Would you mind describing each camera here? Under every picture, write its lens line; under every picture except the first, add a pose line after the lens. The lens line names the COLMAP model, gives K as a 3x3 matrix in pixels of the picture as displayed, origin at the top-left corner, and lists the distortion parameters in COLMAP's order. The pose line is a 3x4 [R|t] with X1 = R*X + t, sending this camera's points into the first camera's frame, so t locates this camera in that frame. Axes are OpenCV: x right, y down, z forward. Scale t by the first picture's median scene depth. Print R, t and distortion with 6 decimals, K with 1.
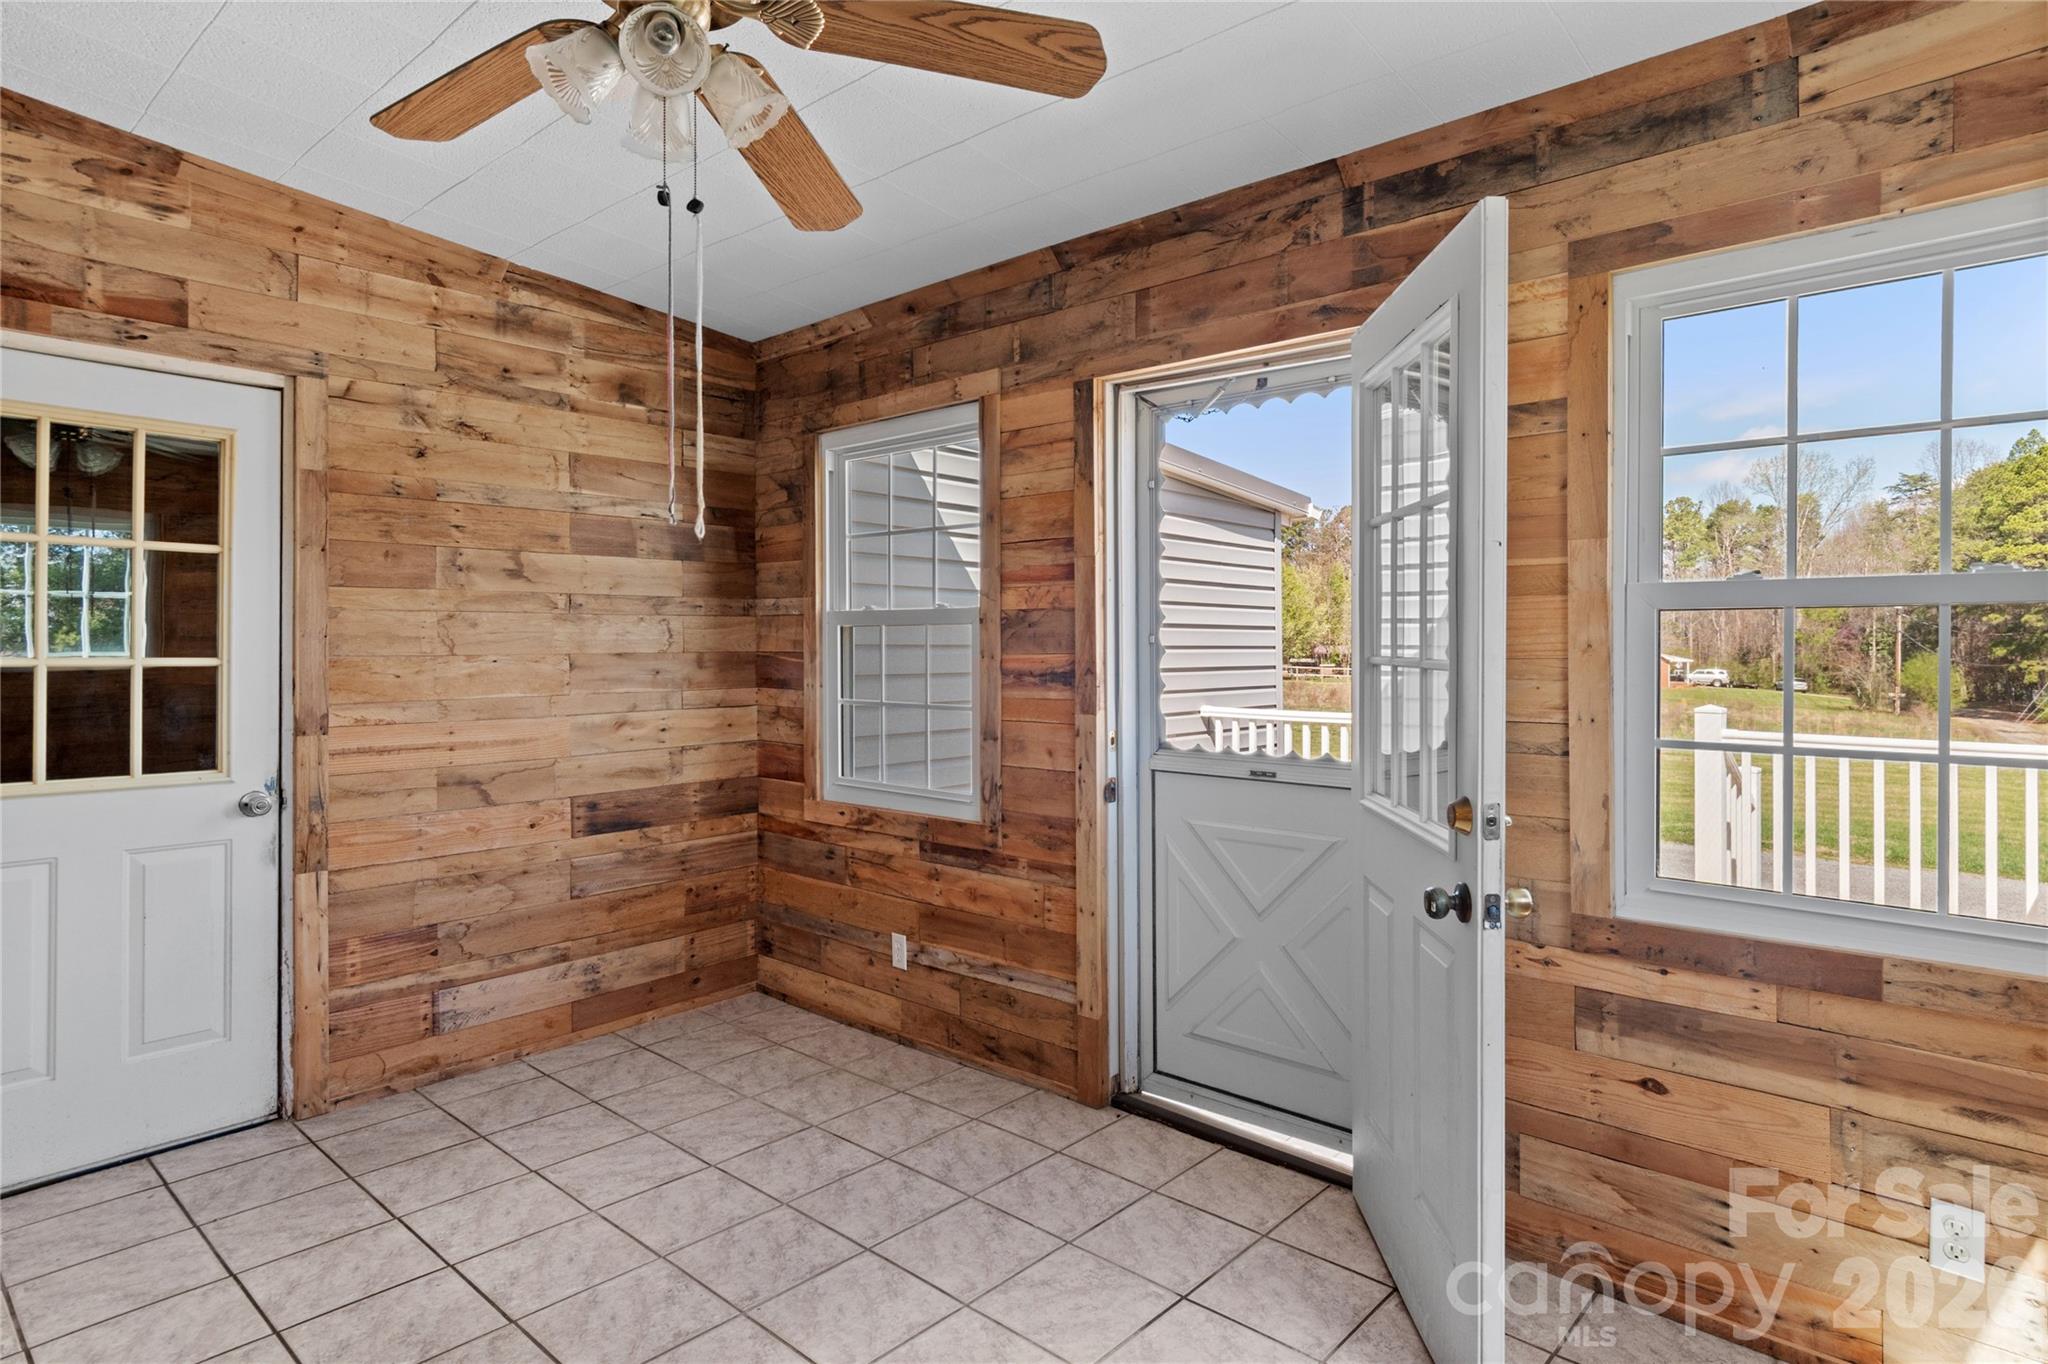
lens RADIAL K [[1119.5, 0, 1024.0], [0, 1119.5, 682.0], [0, 0, 1]] dist [-0.002124, -0.000398]
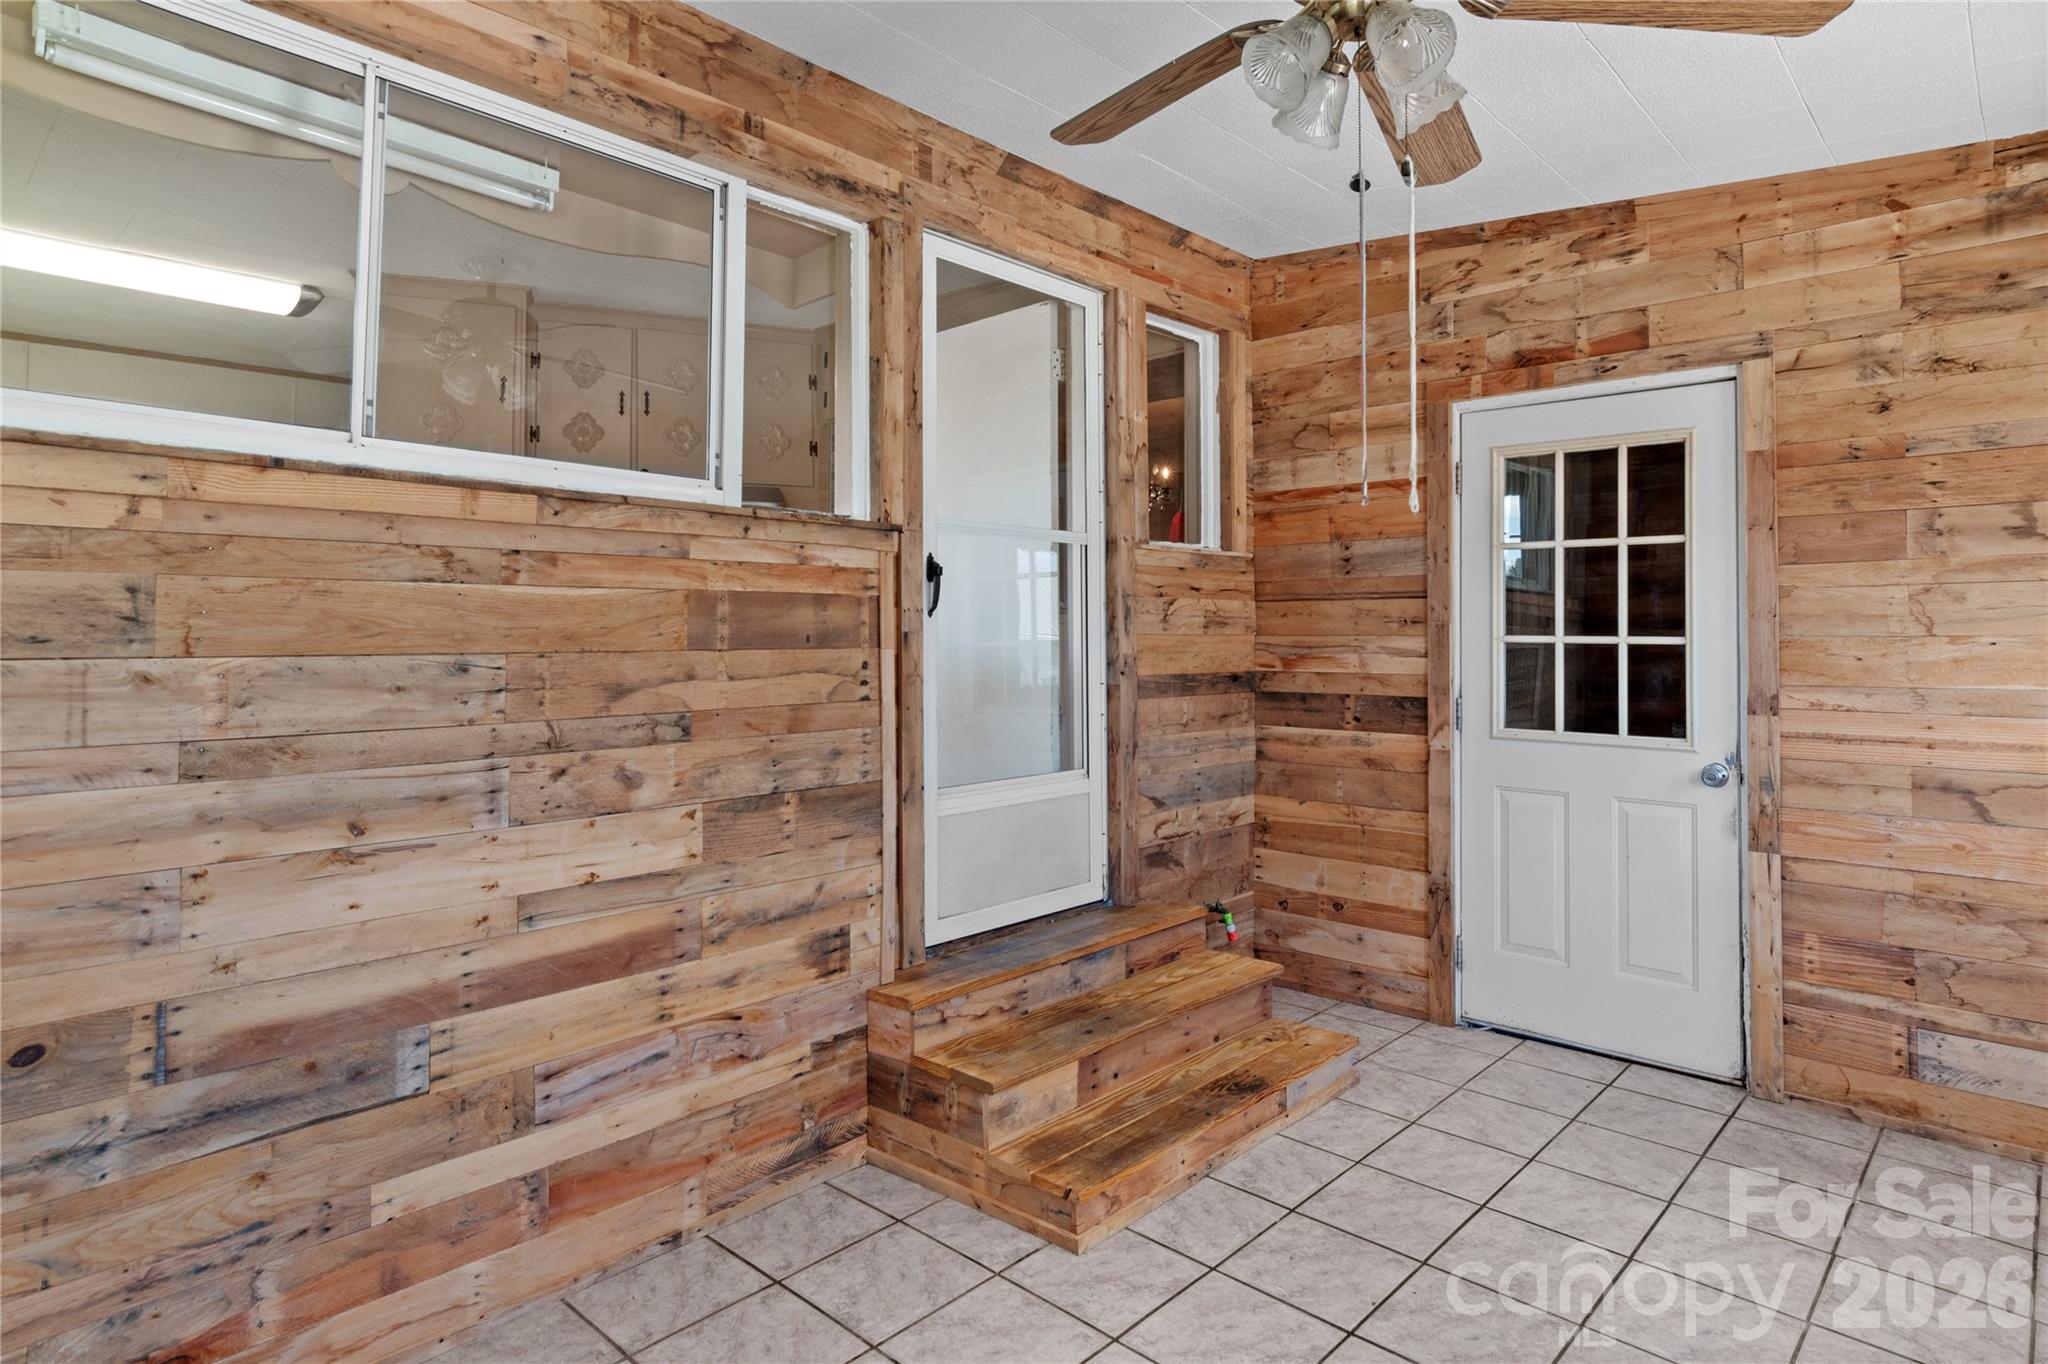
lens RADIAL K [[1060.2, 0, 1024.8], [0, 1060.2, 635.1], [0, 0, 1]] dist [0.003441, 0.001279]
pose [[0.009441, 0.006397, -0.999935, 0.298316], [-0.024987, 0.999669, 0.006159, -0.012977], [0.999643, 0.024927, 0.009598, 0.322247]]
